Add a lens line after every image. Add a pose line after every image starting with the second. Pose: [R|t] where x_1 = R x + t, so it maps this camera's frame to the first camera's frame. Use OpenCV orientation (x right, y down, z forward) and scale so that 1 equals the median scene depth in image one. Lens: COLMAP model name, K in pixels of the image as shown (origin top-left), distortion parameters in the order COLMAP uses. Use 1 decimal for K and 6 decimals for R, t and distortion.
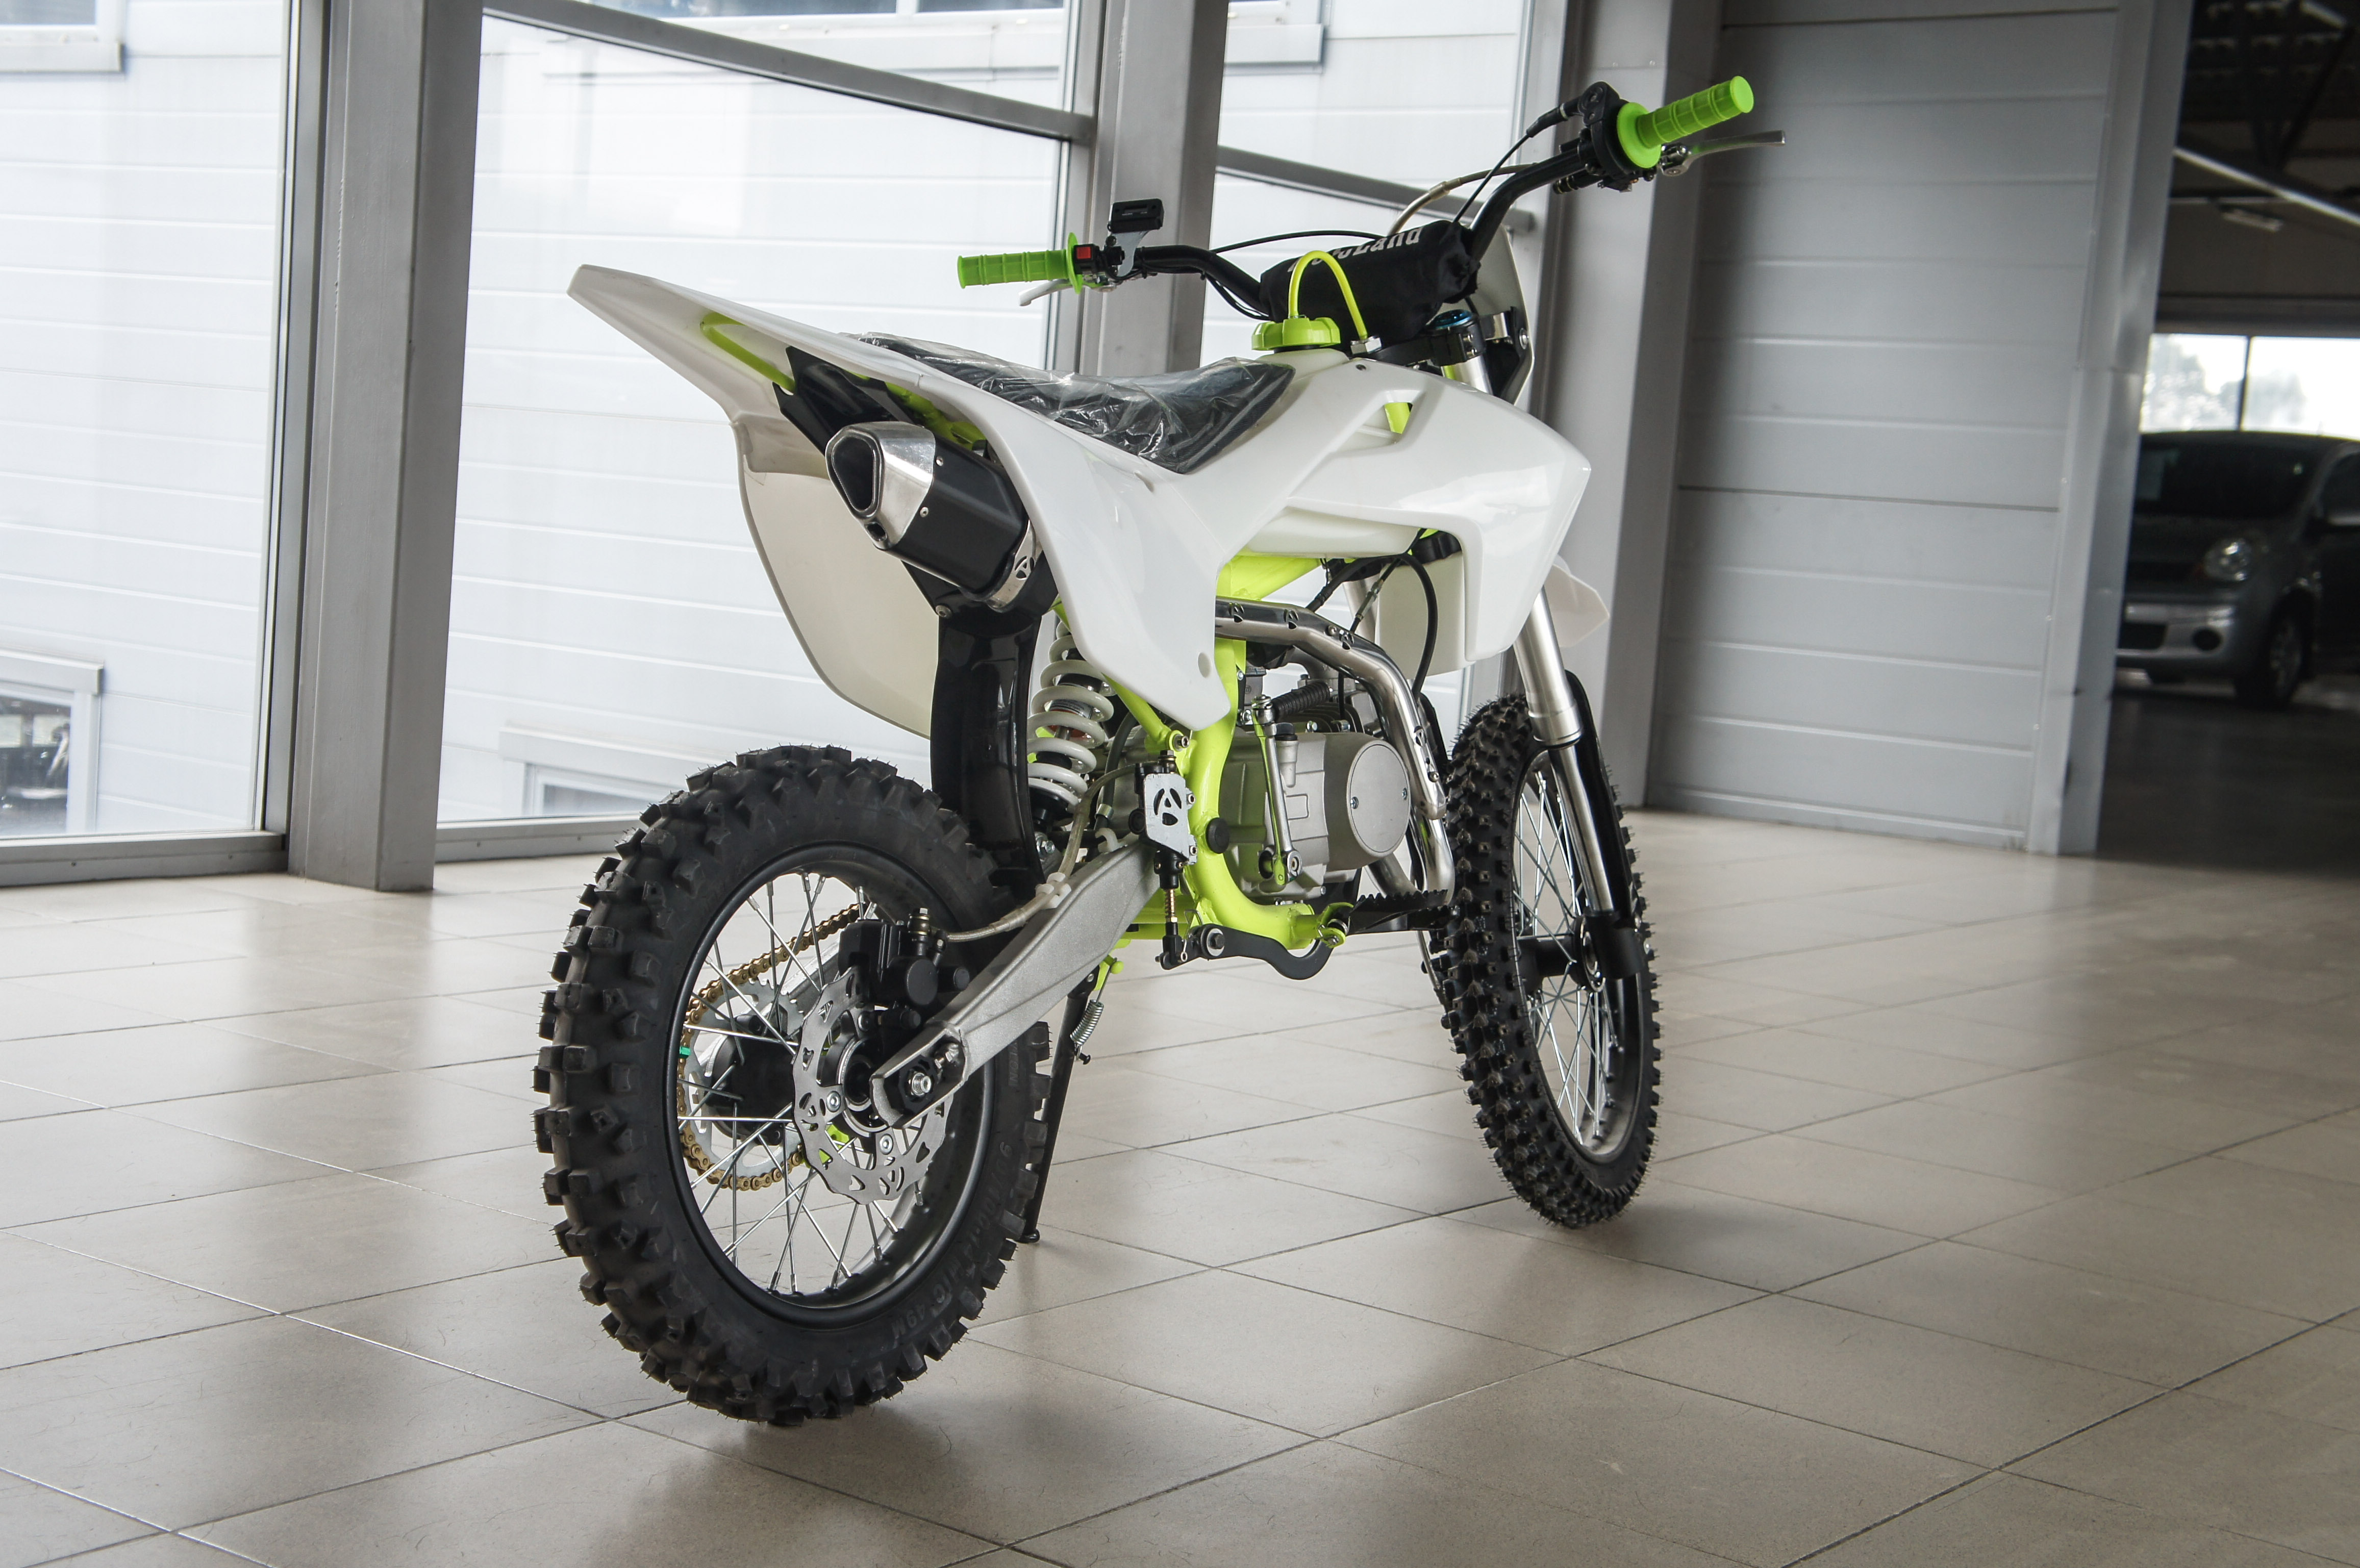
lens RADIAL K [[3240.0, 0, 1186.0], [0, 3240.0, 780.4], [0, 0, 1]] dist [0.149387, 0.000000]
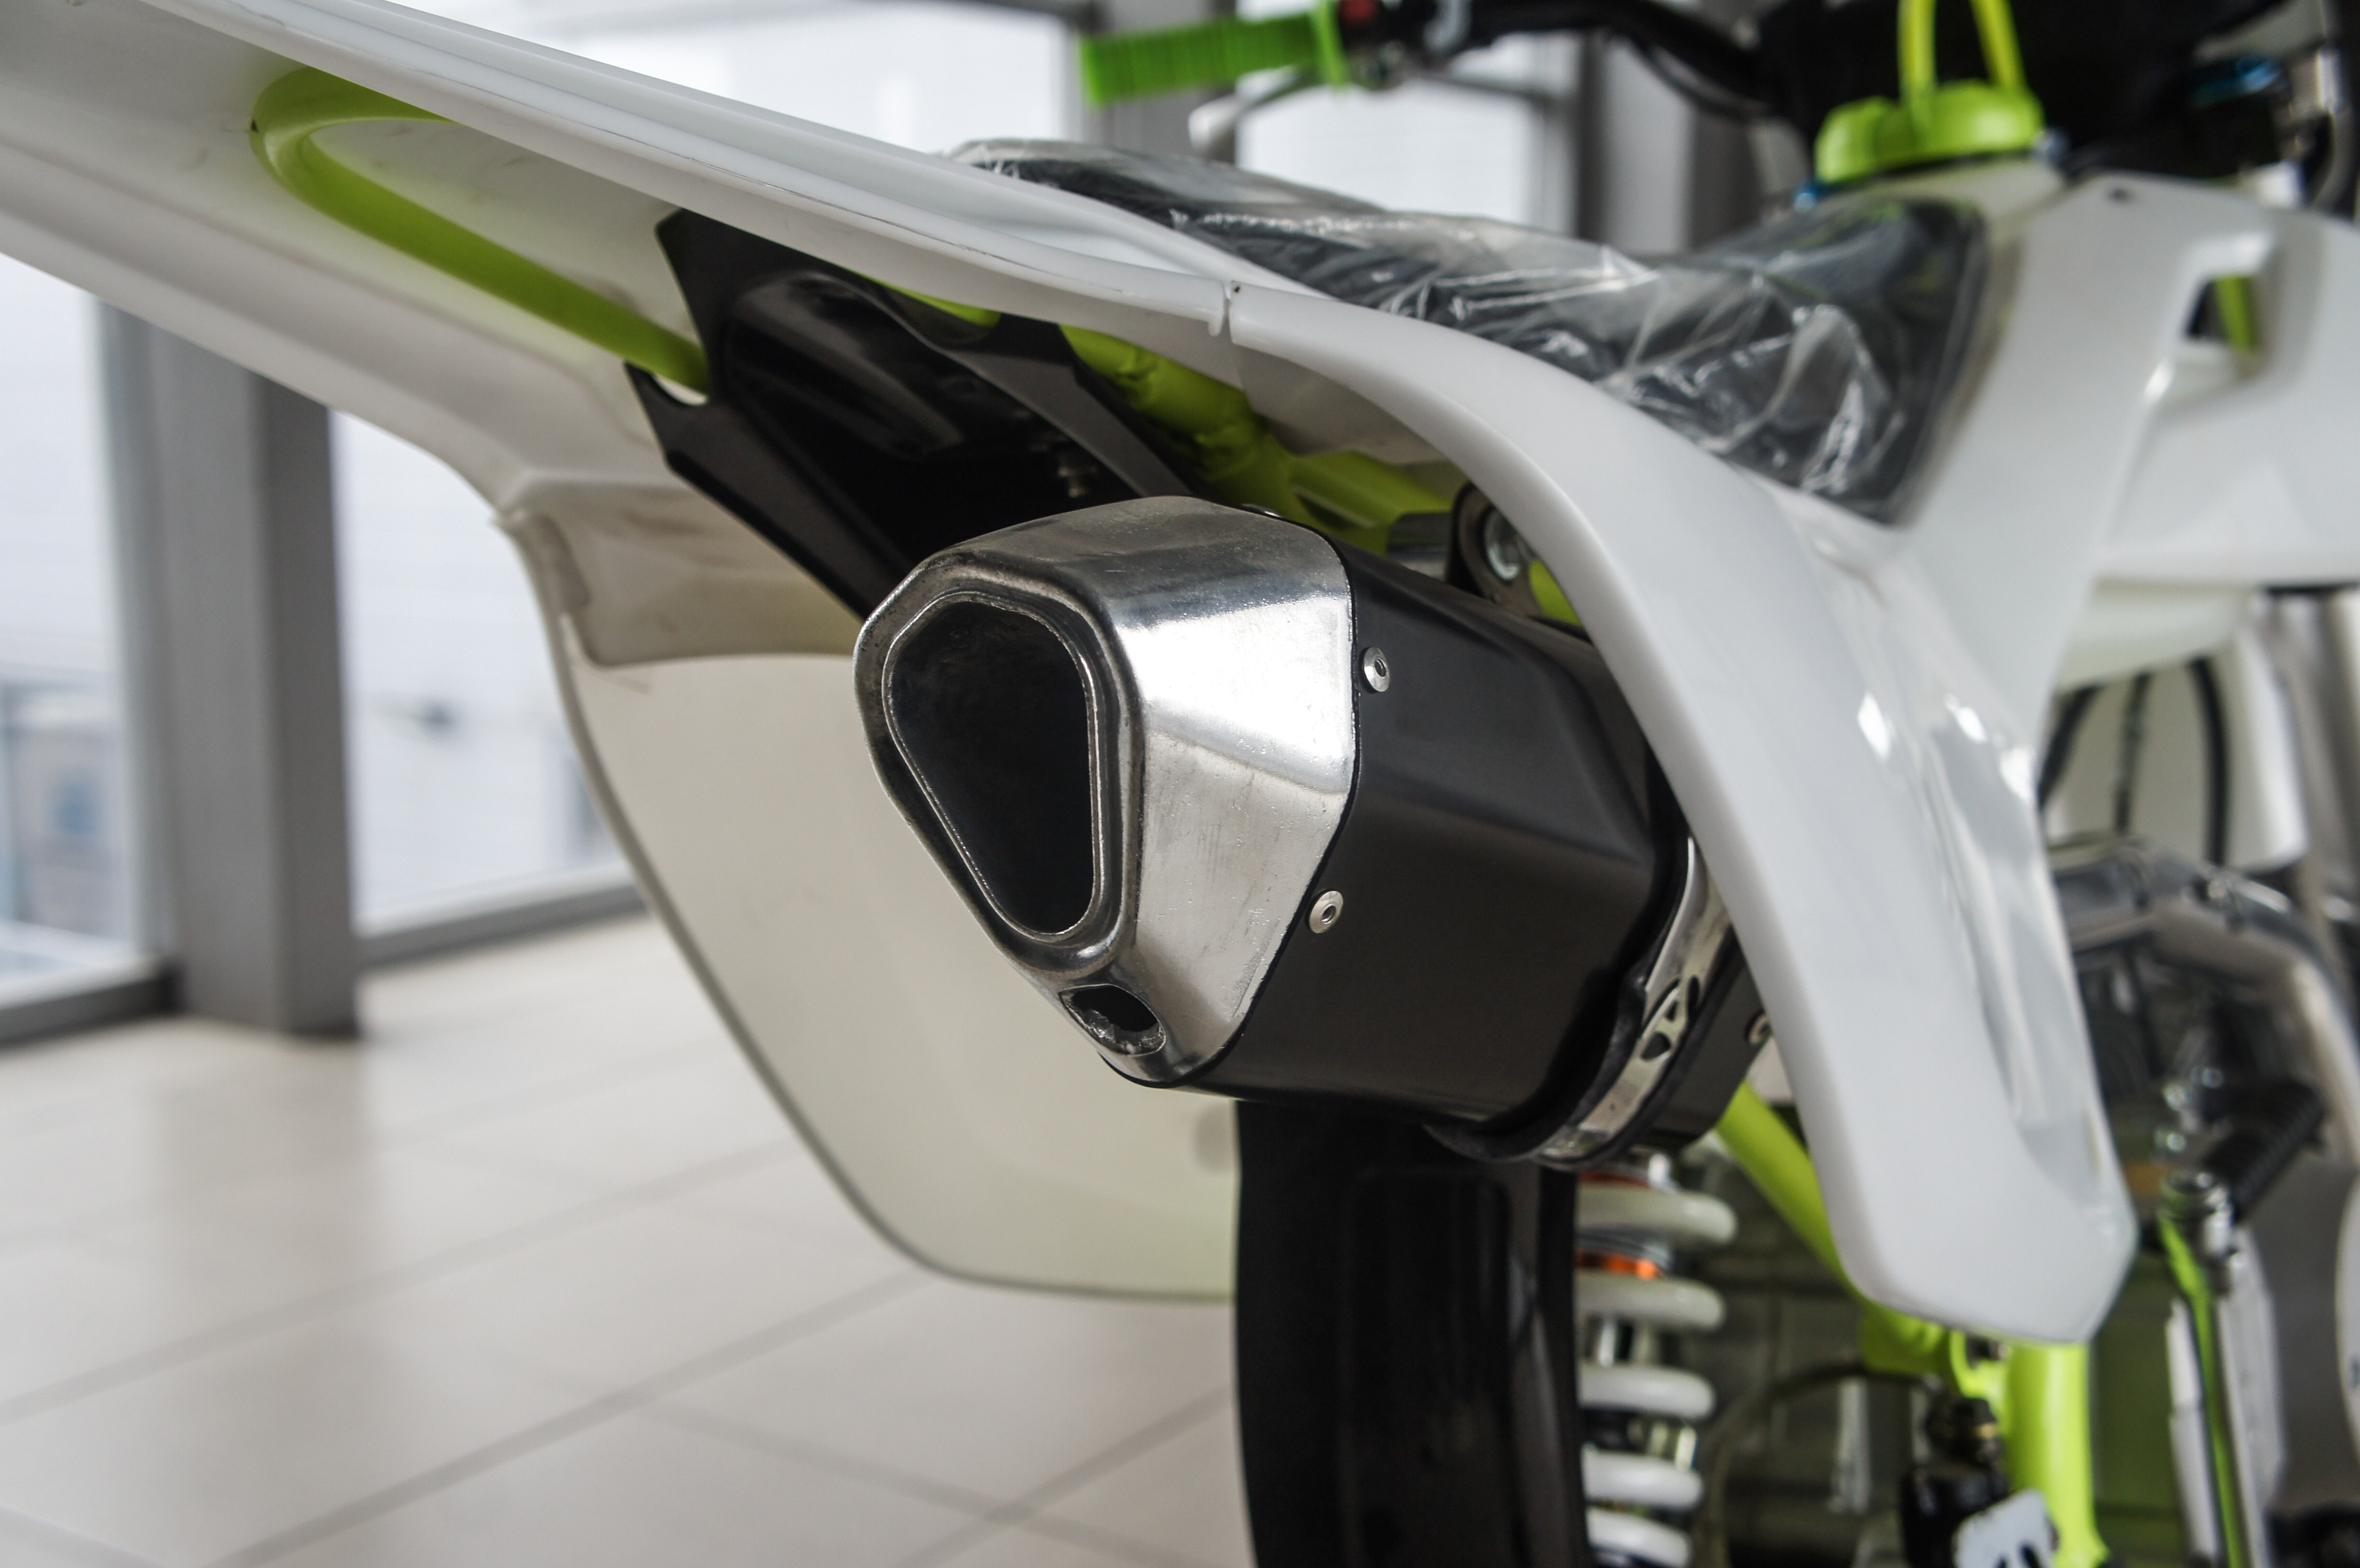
lens RADIAL K [[2566.8, 0, 1172.5], [0, 2566.8, 787.3], [0, 0, 1]] dist [0.056260, 0.000000]
pose [[0.996719, -0.079917, 0.012846, -0.088523], [0.078940, 0.994822, 0.064020, -0.098305], [-0.017895, -0.062795, 0.997866, 0.793996]]
